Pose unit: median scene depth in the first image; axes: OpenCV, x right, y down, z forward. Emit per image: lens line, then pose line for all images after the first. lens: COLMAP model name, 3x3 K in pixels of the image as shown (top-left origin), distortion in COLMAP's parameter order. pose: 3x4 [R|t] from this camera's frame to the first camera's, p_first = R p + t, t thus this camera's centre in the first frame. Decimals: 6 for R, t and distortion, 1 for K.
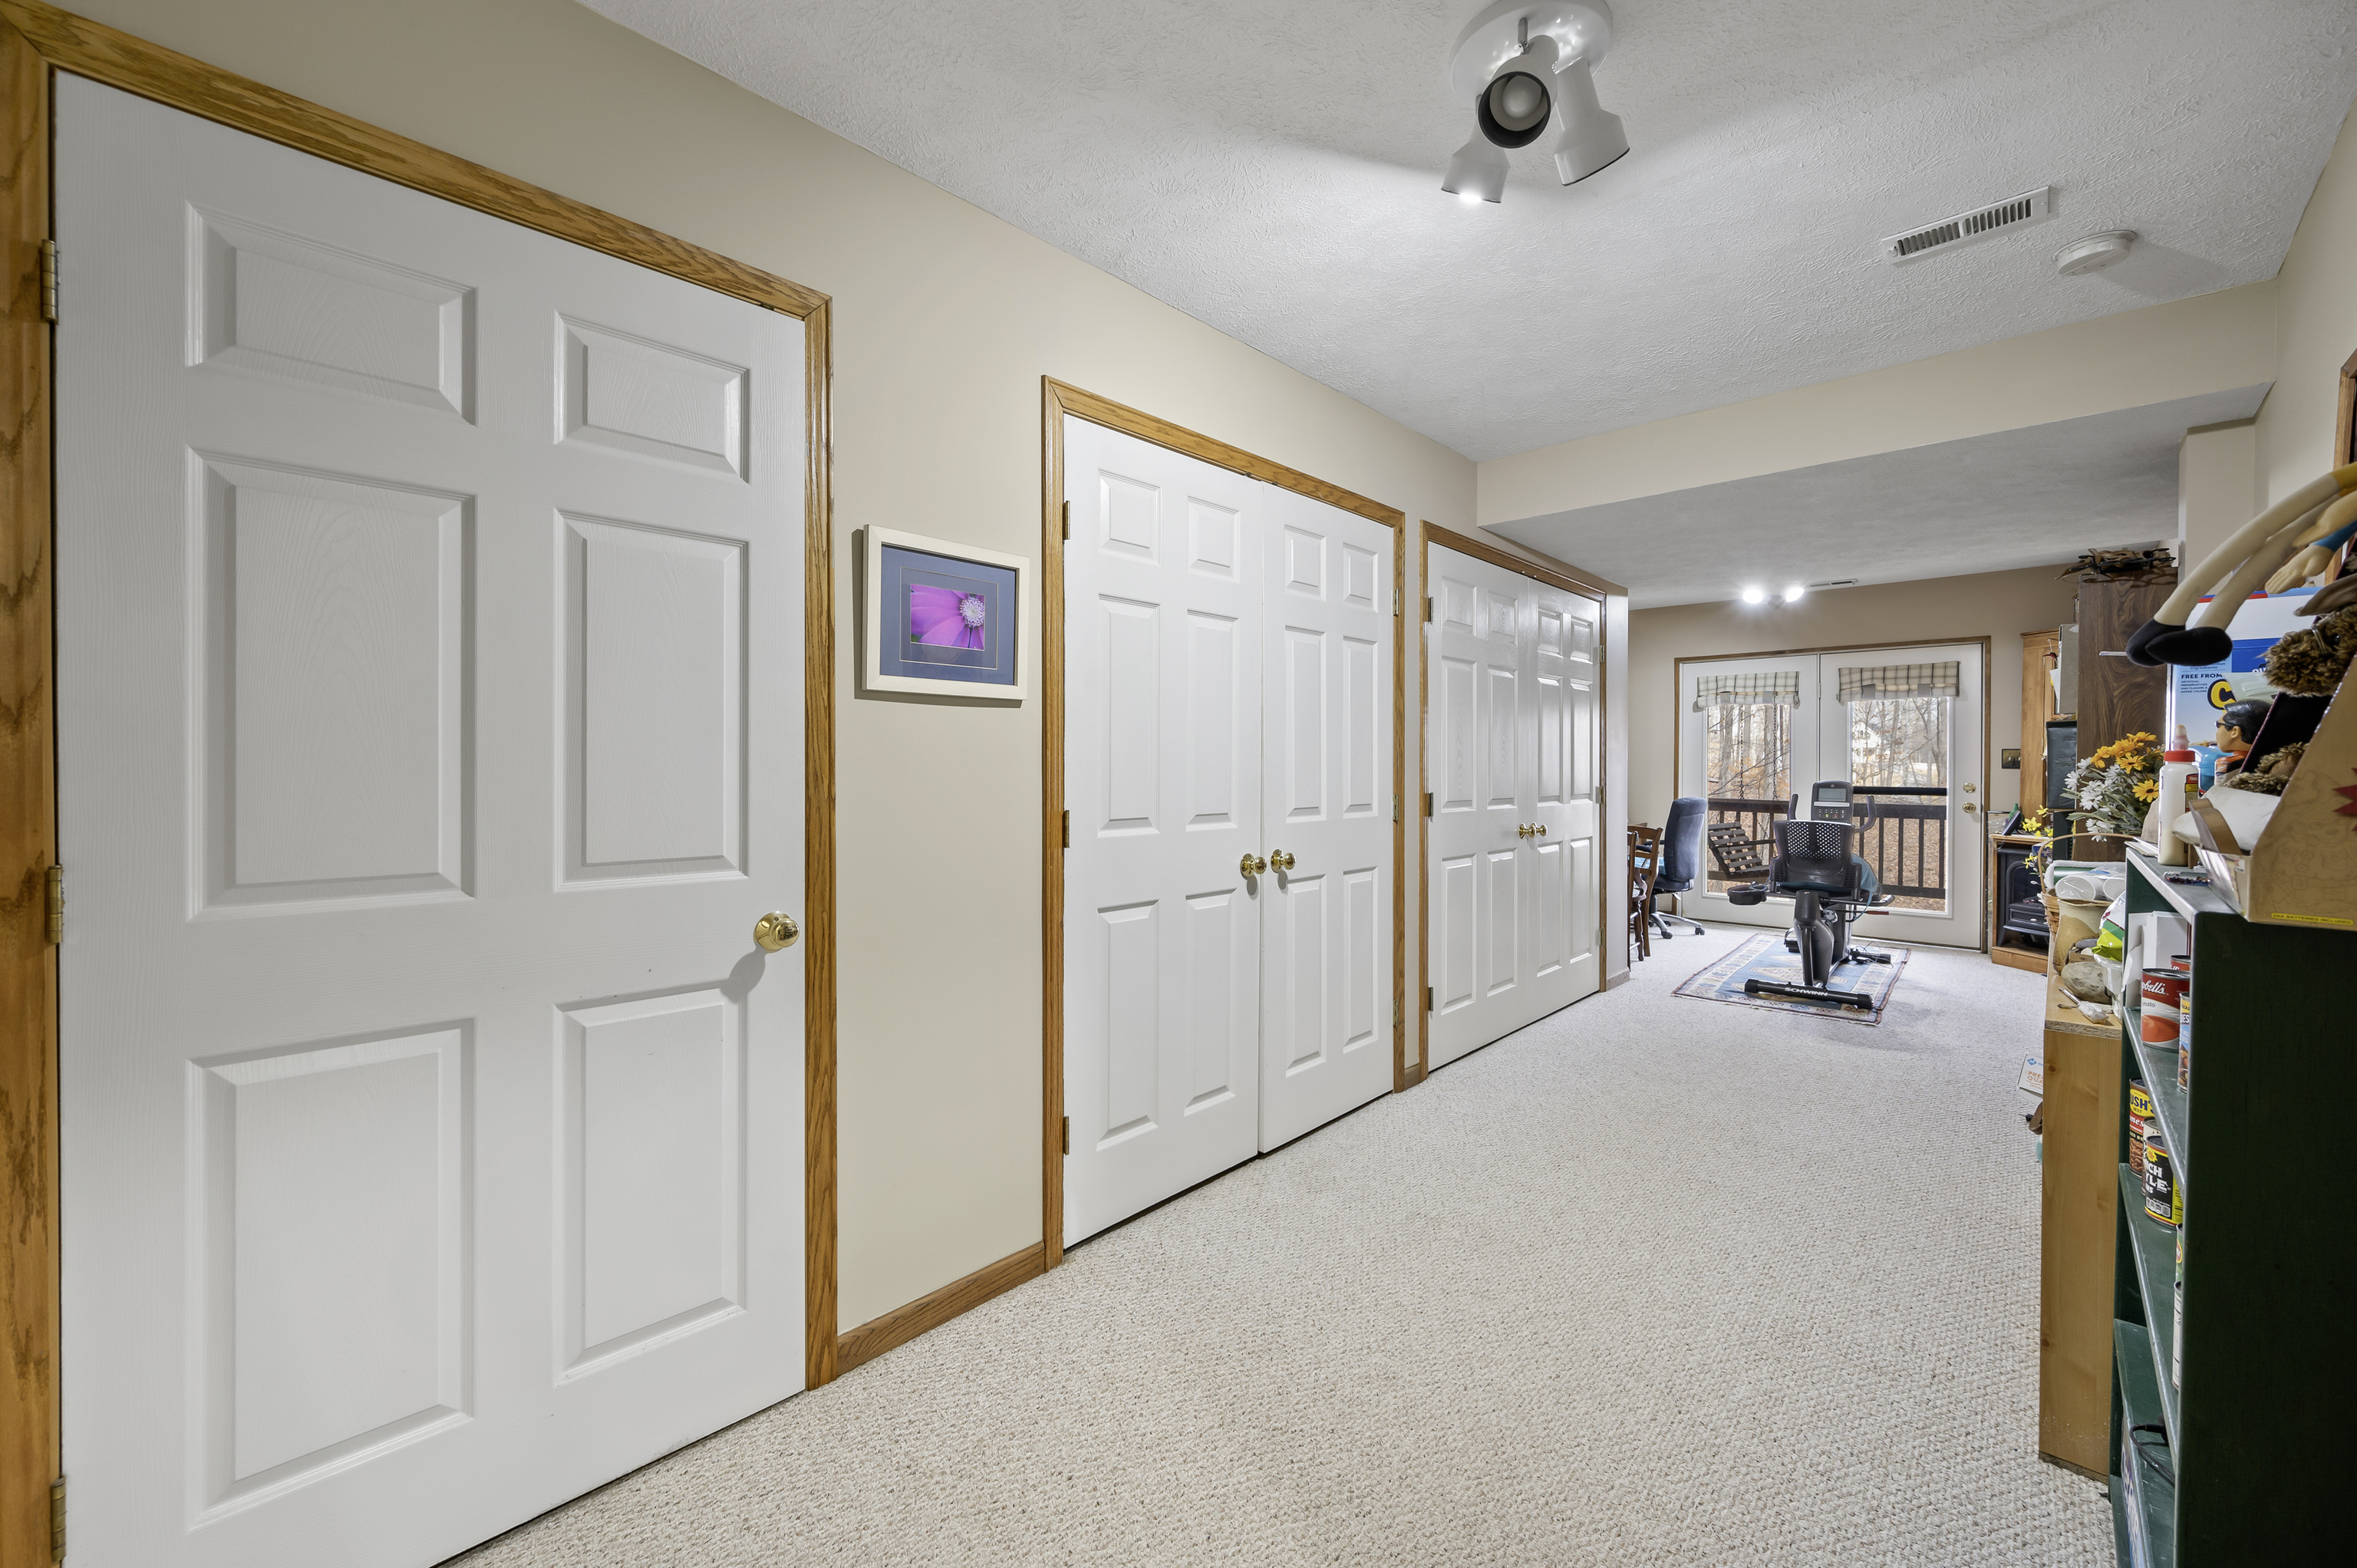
lens RADIAL K [[918.5, 0, 1171.1], [0, 918.5, 770.2], [0, 0, 1]] dist [0.001527, 0.000112]
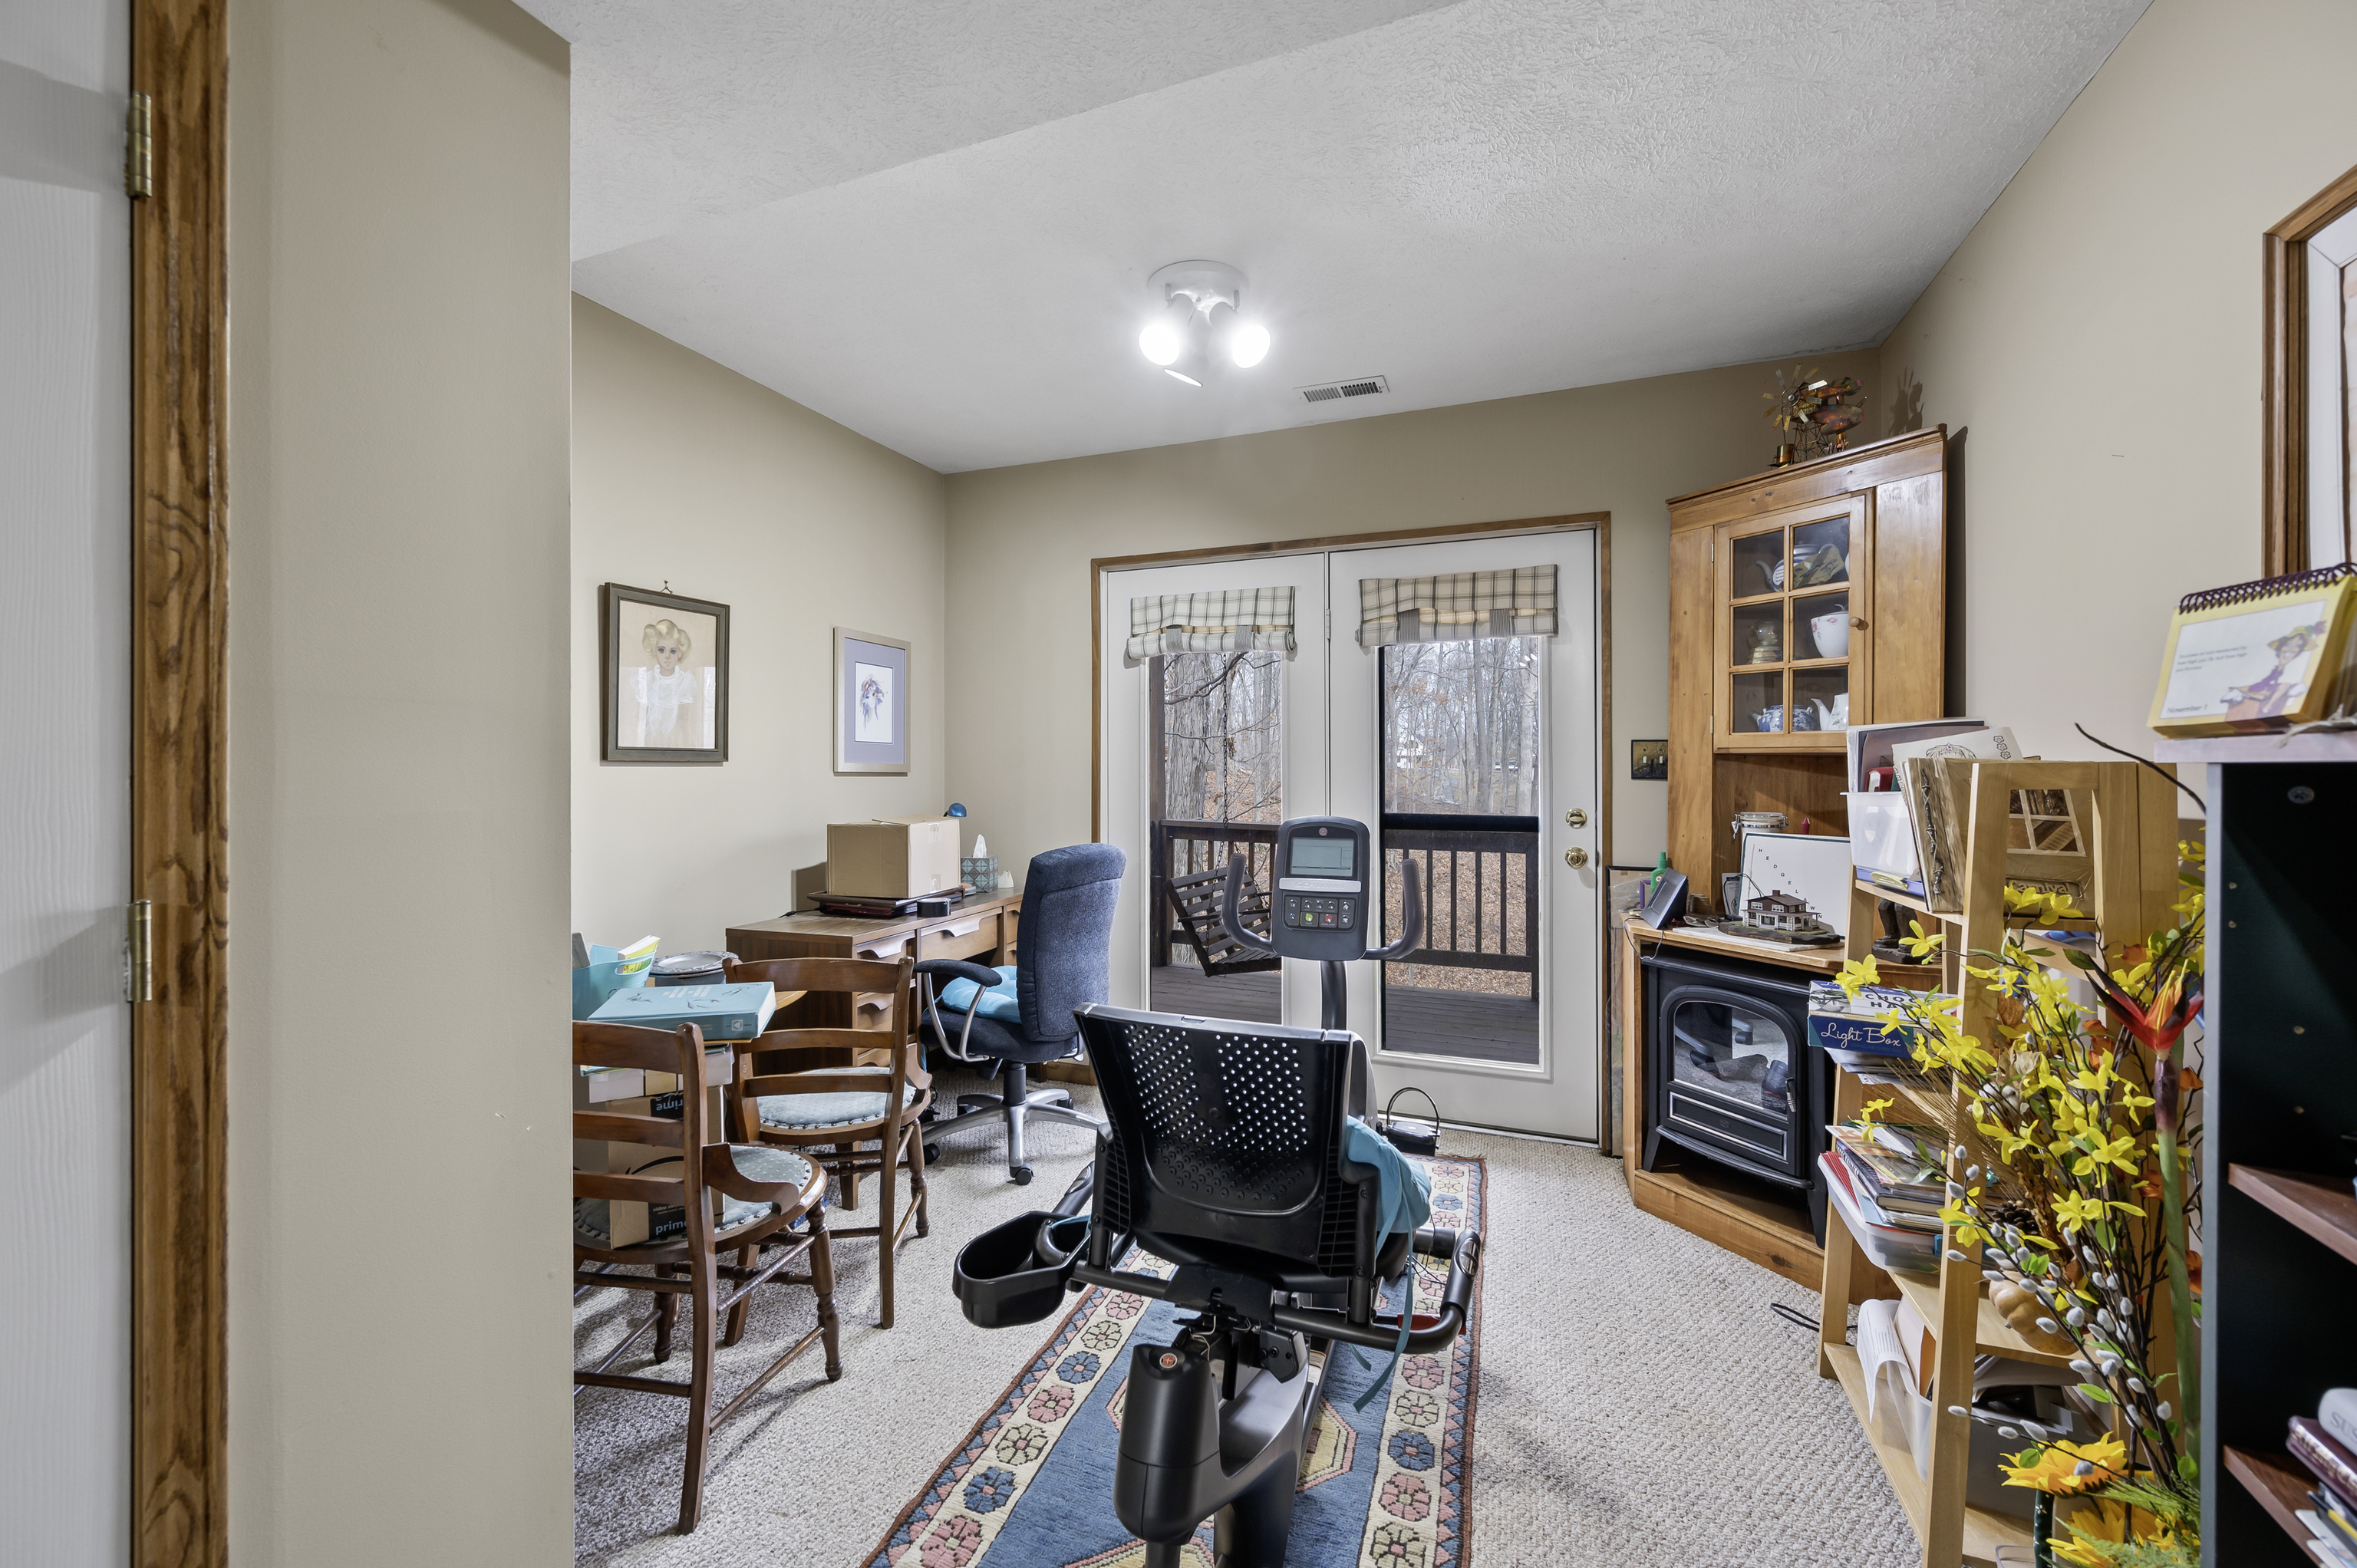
lens RADIAL K [[962.9, 0, 1139.3], [0, 962.9, 761.5], [0, 0, 1]] dist [-0.016102, 0.000085]
pose [[0.933061, 0.002465, 0.359710, 0.466085], [0.002521, 0.999907, -0.013391, -0.005097], [-0.359709, 0.013402, 0.932968, 0.607775]]
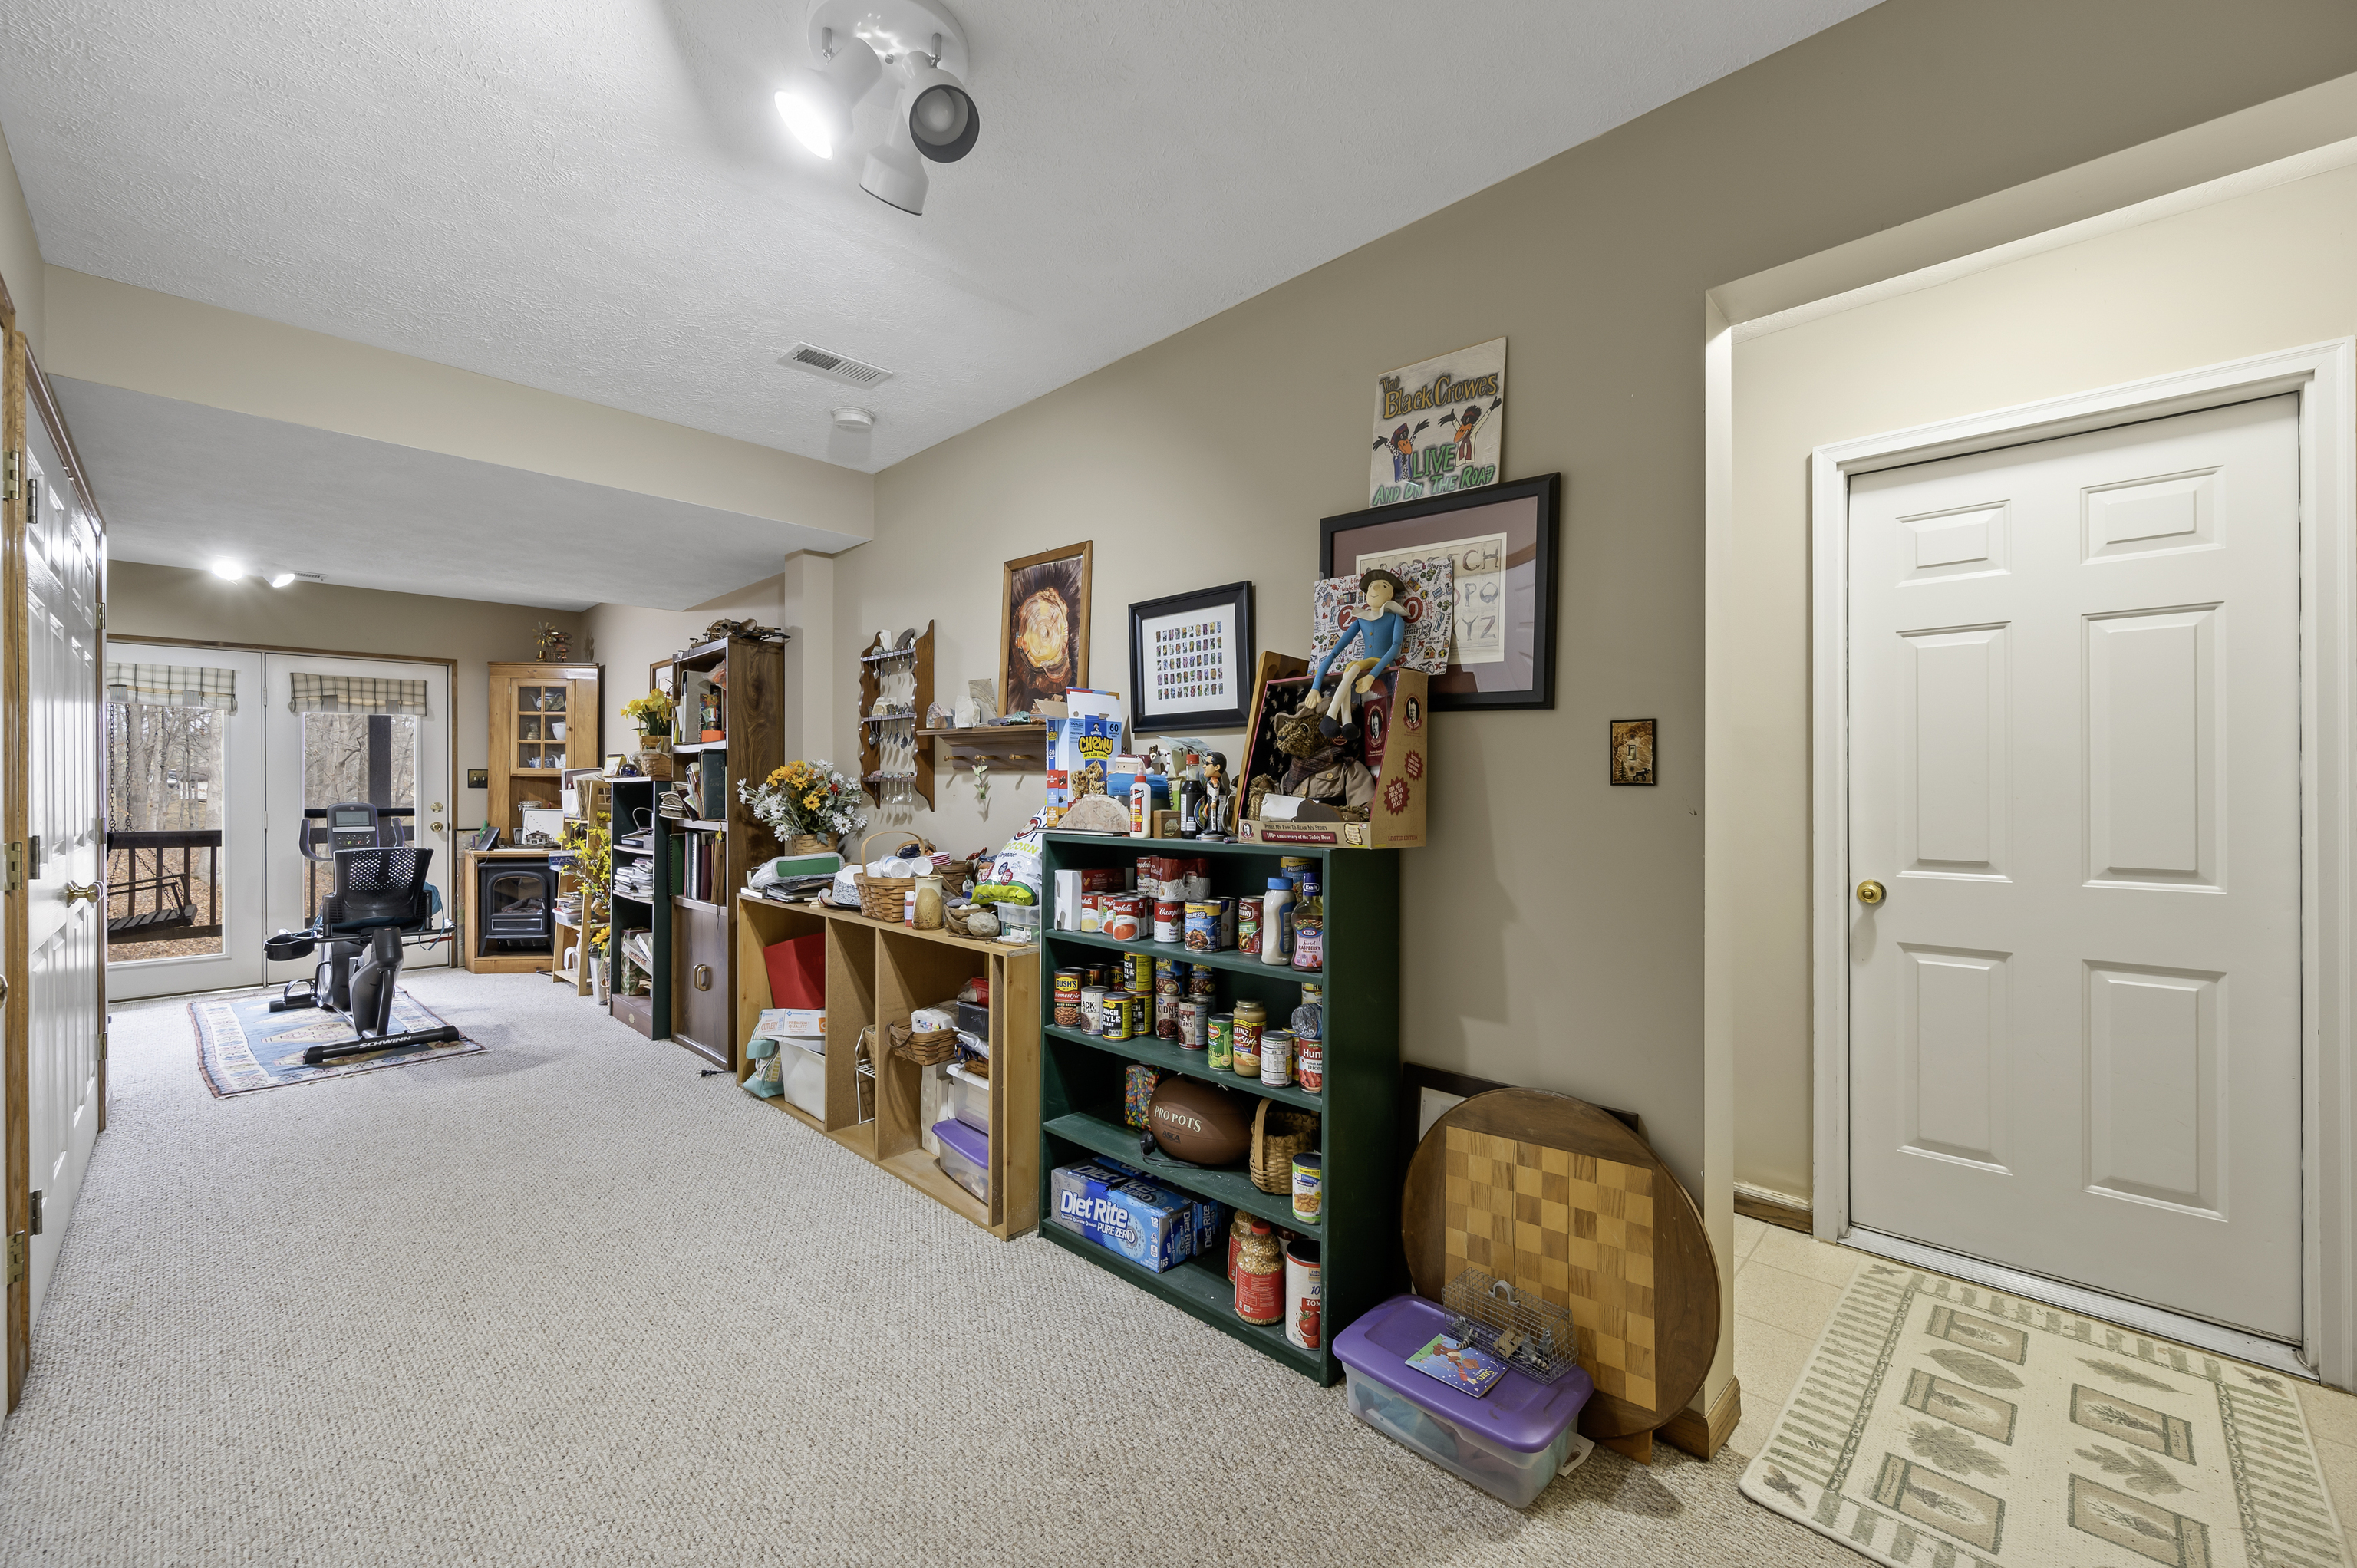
lens RADIAL K [[941.3, 0, 1168.3], [0, 941.3, 782.3], [0, 0, 1]] dist [0.001196, -0.000001]
pose [[0.016218, 0.000774, 0.999868, -0.155886], [0.007695, 0.999970, -0.000899, -0.001129], [-0.999839, 0.007709, 0.016211, 0.182049]]
